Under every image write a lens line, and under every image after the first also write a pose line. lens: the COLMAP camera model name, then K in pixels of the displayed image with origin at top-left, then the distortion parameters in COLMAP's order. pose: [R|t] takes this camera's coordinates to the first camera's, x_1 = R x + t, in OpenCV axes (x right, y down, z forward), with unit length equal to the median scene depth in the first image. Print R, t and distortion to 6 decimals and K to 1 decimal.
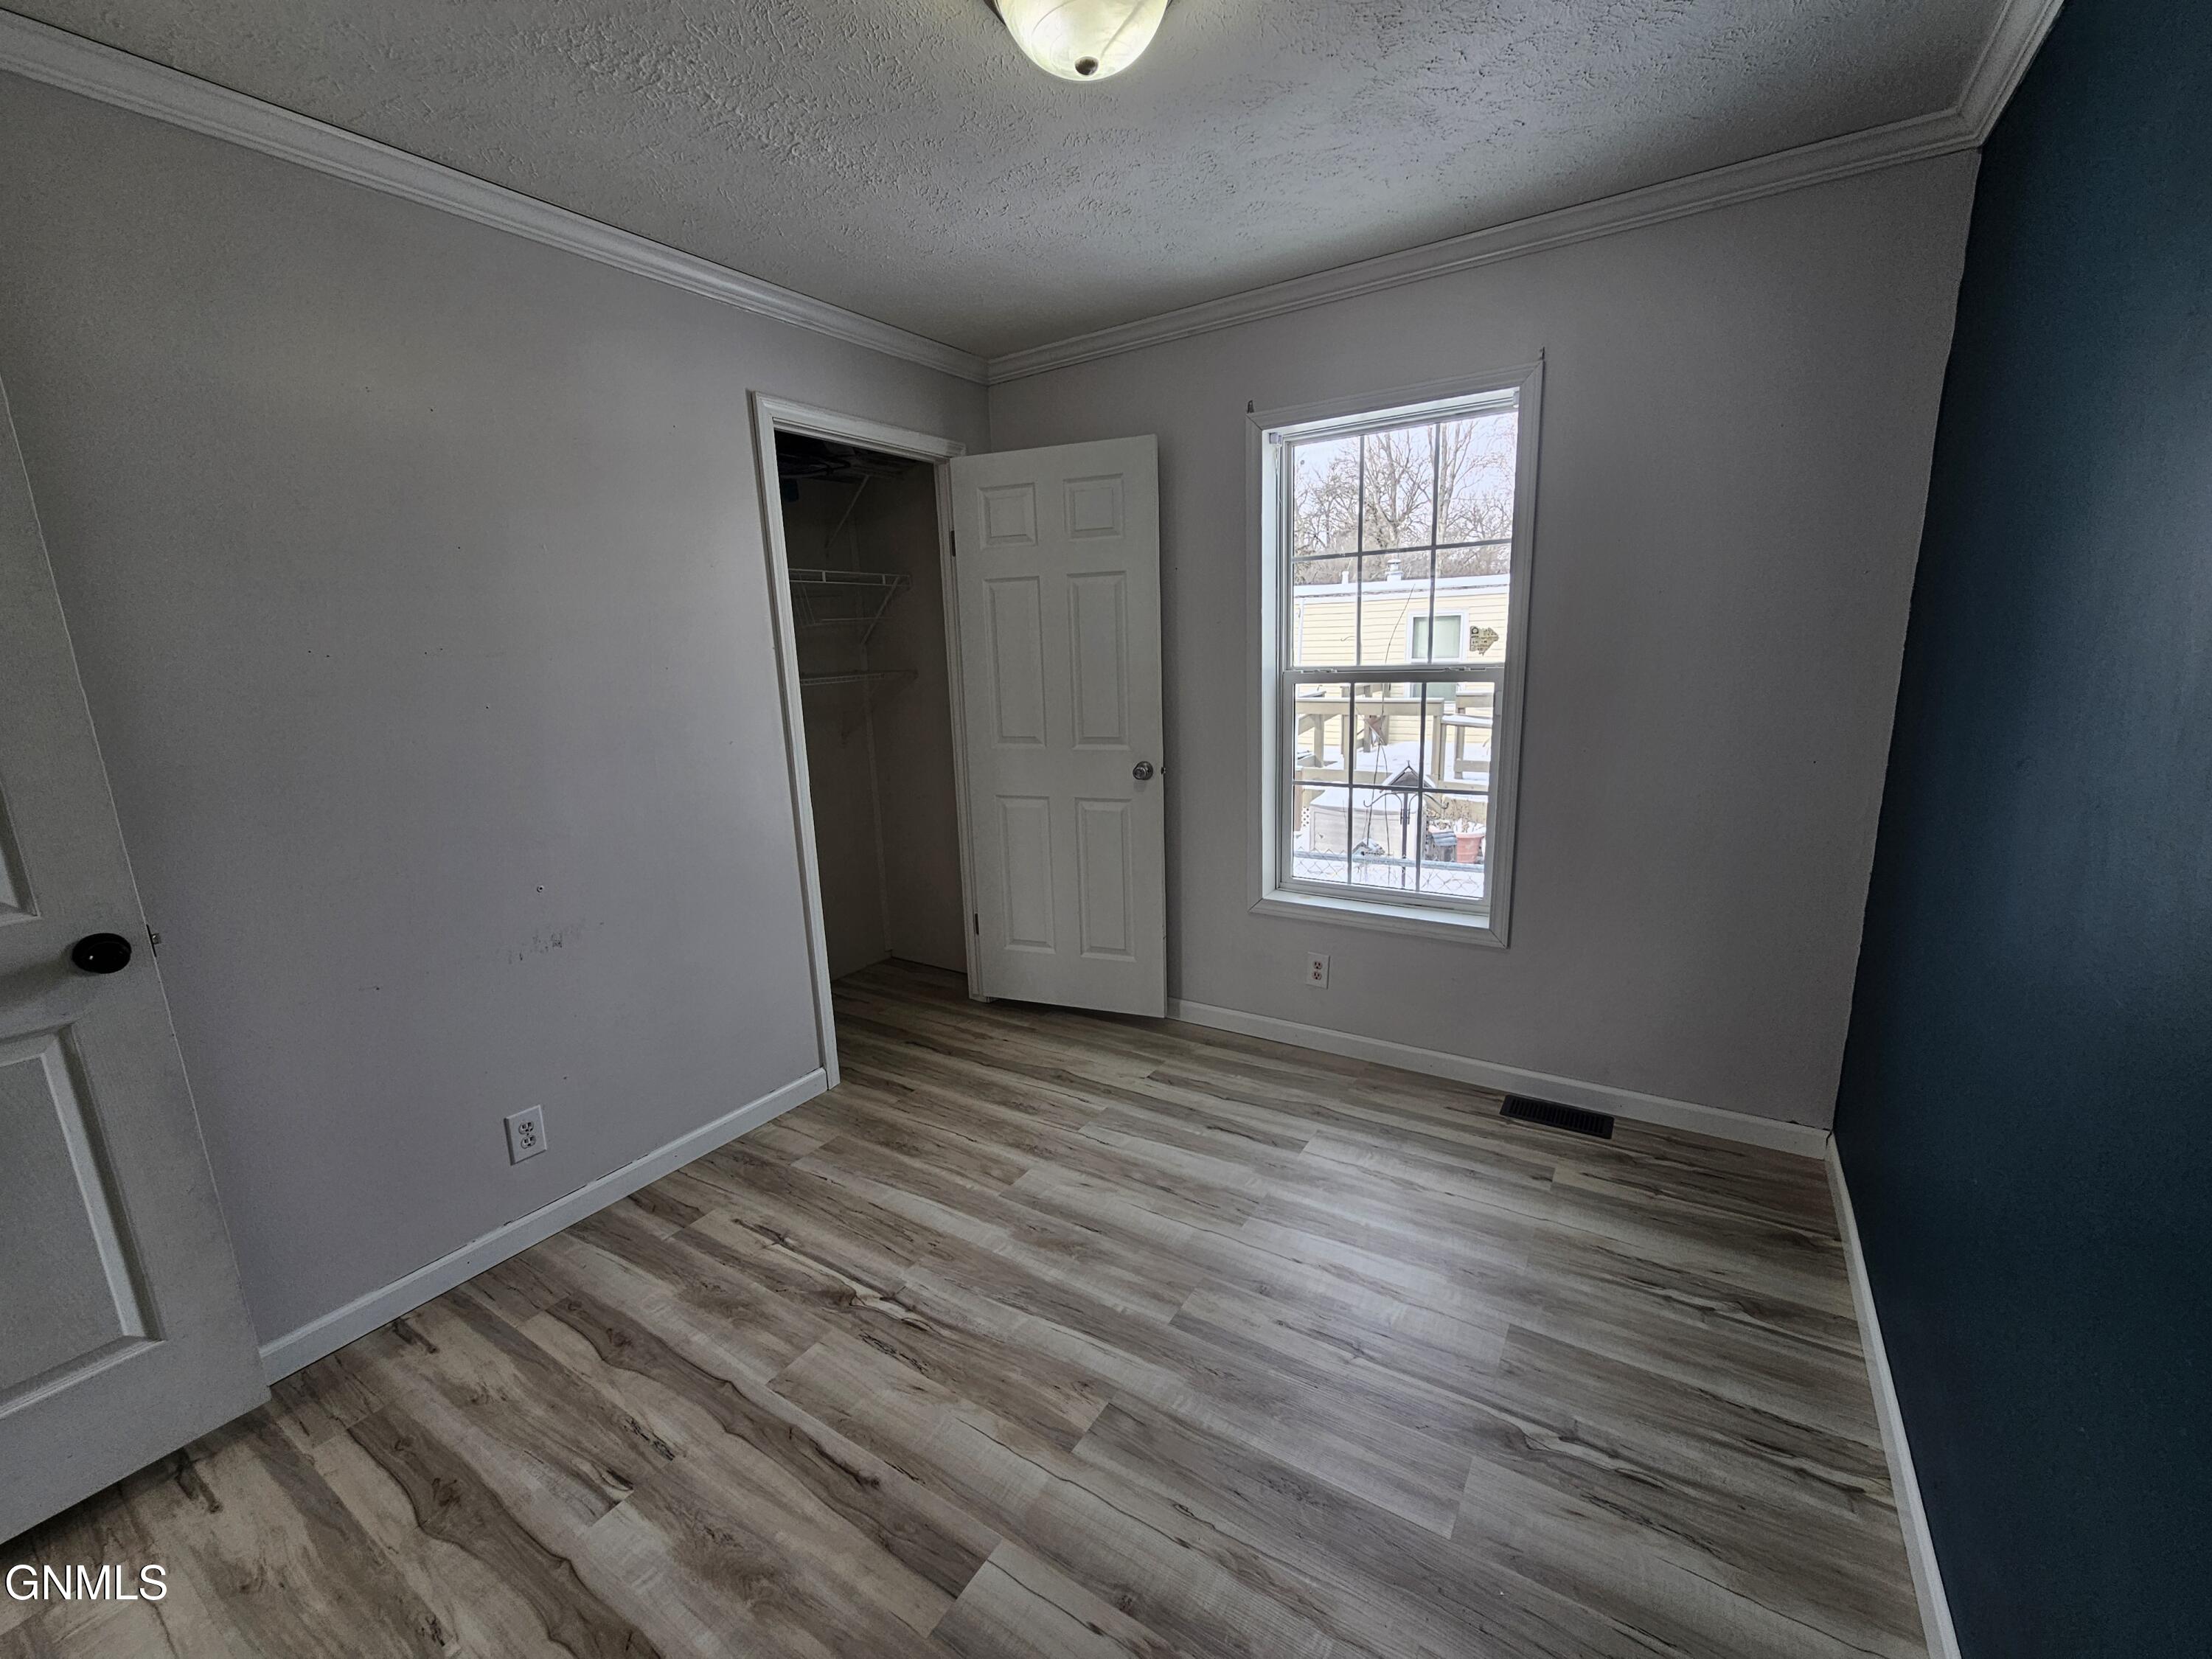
lens RADIAL K [[902.1, 0, 1087.8], [0, 902.1, 827.7], [0, 0, 1]] dist [0.002329, 0.000592]
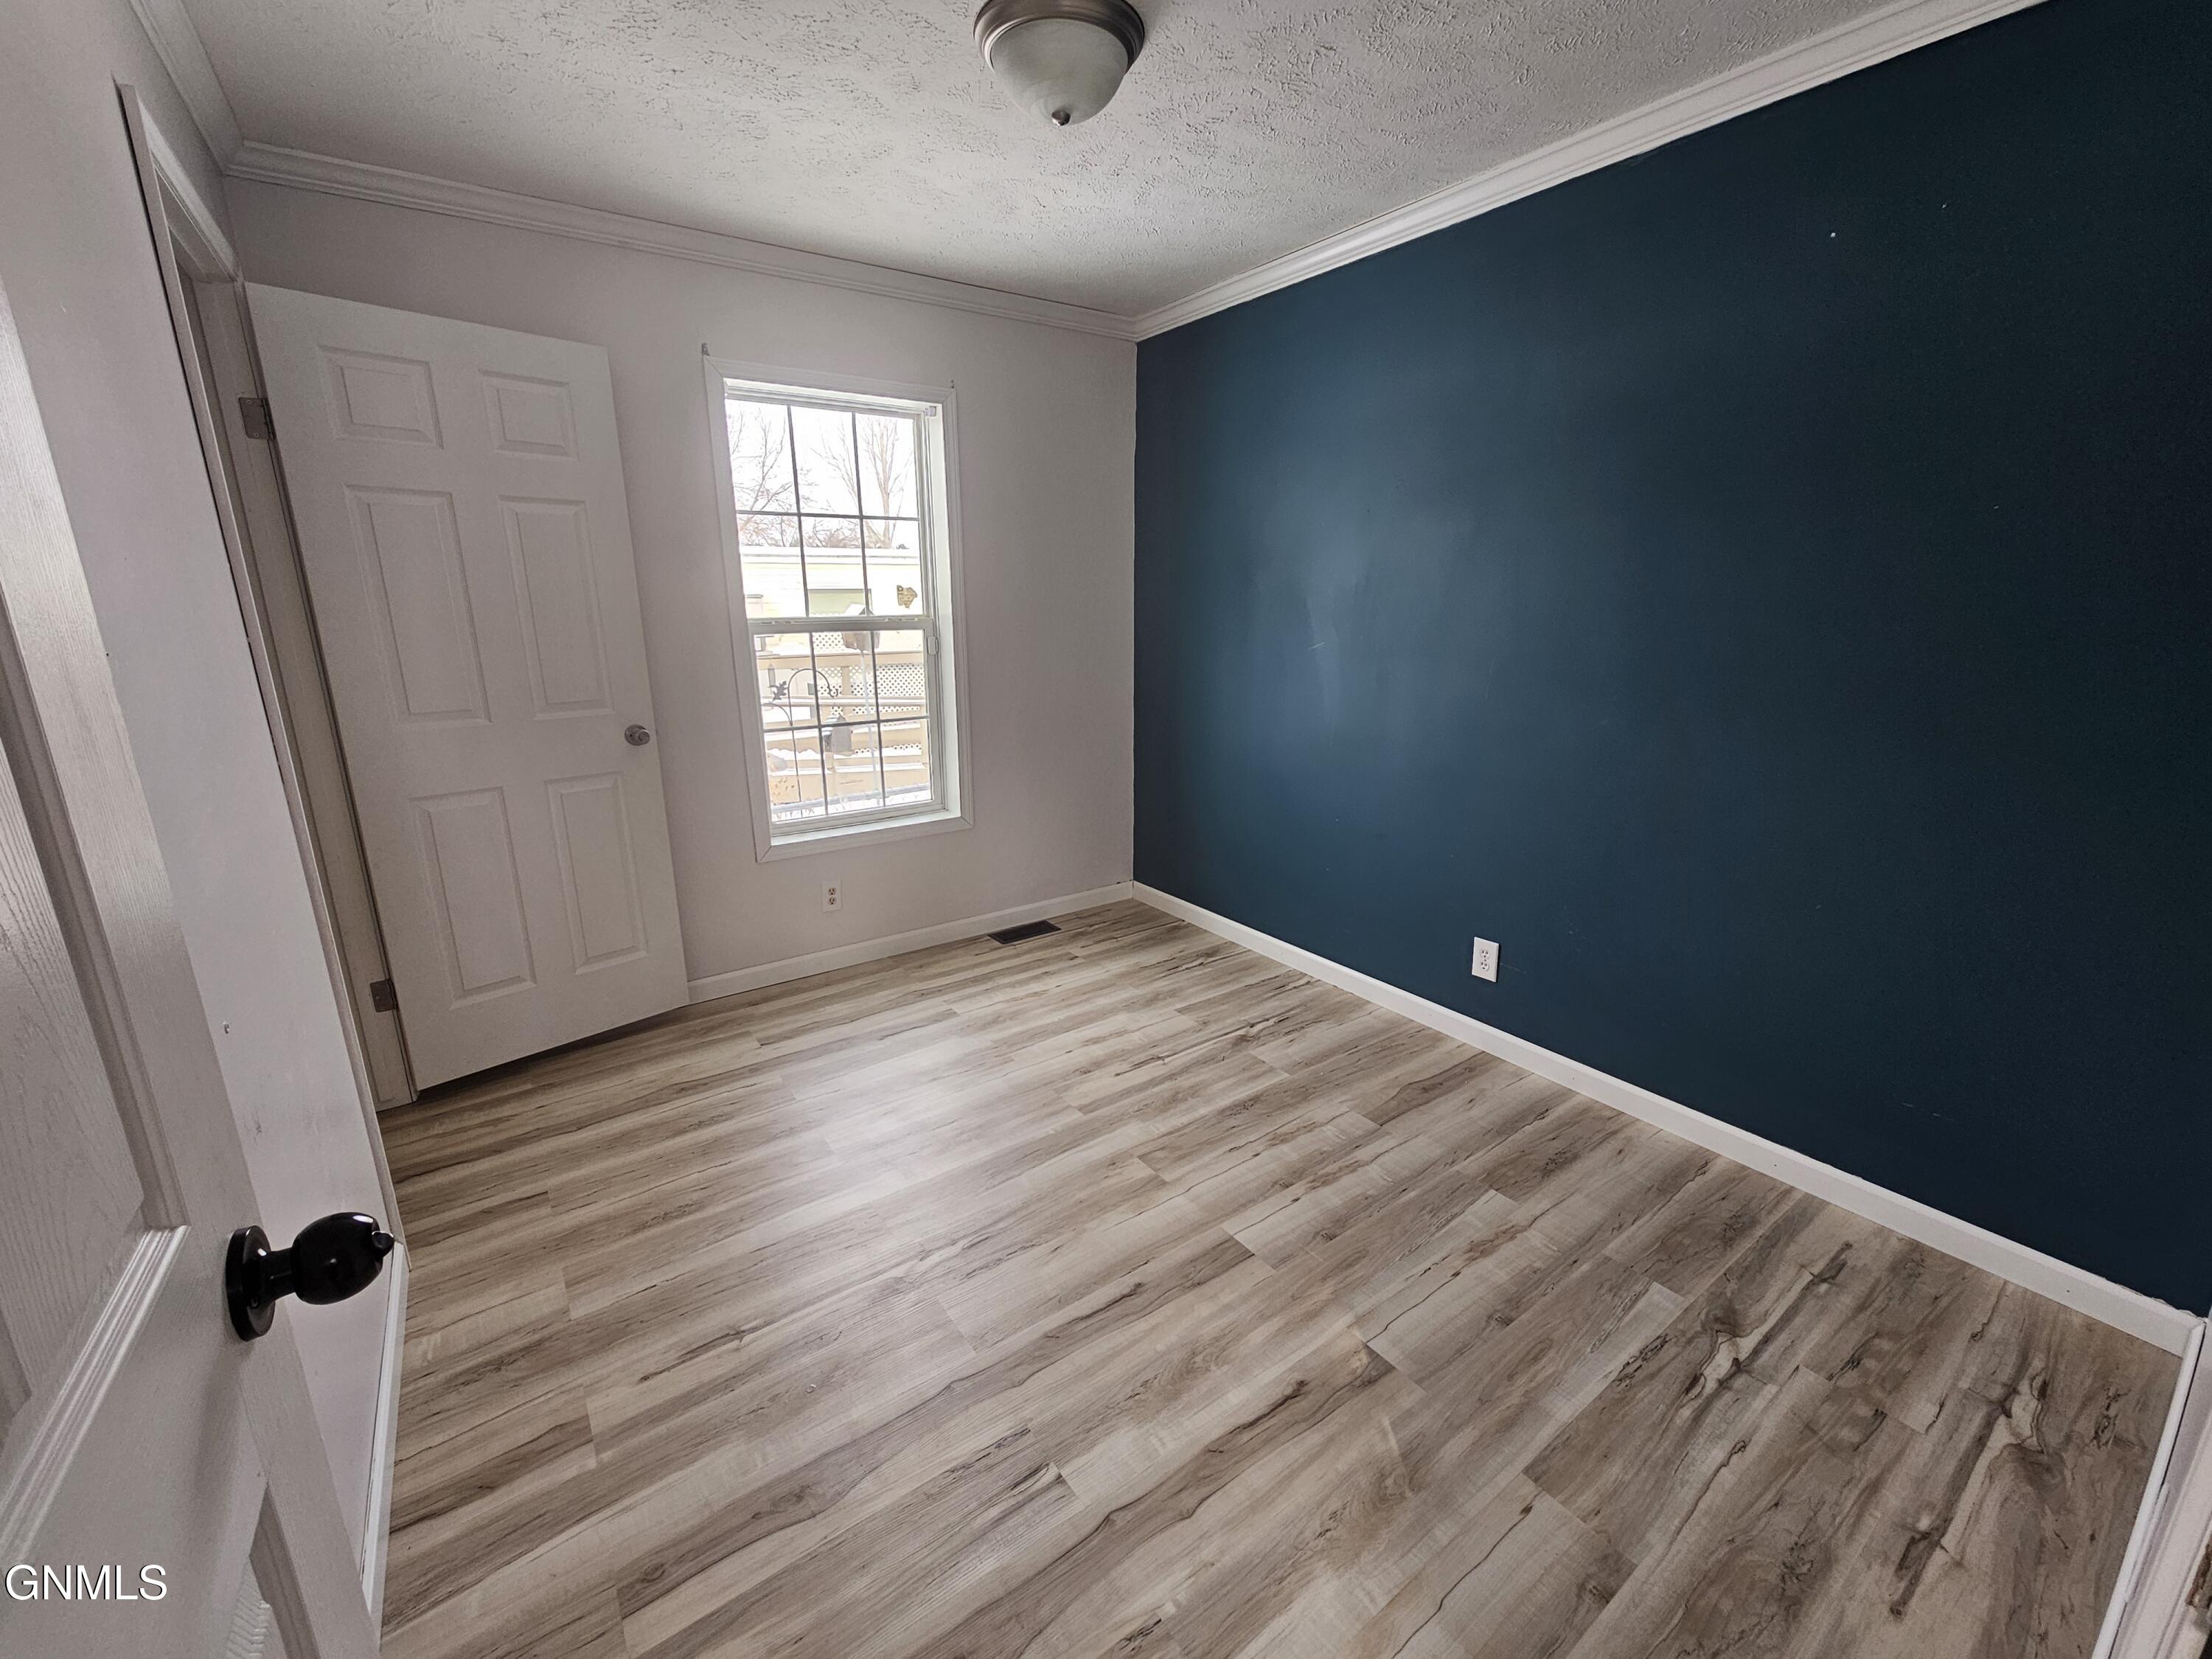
lens RADIAL K [[902.1, 0, 1106.0], [0, 902.1, 825.2], [0, 0, 1]] dist [0.002329, 0.000592]
pose [[0.373584, -0.194289, 0.907021, -0.755902], [0.179896, 0.974429, 0.134632, -0.017856], [-0.909985, 0.112873, 0.398983, 0.312810]]
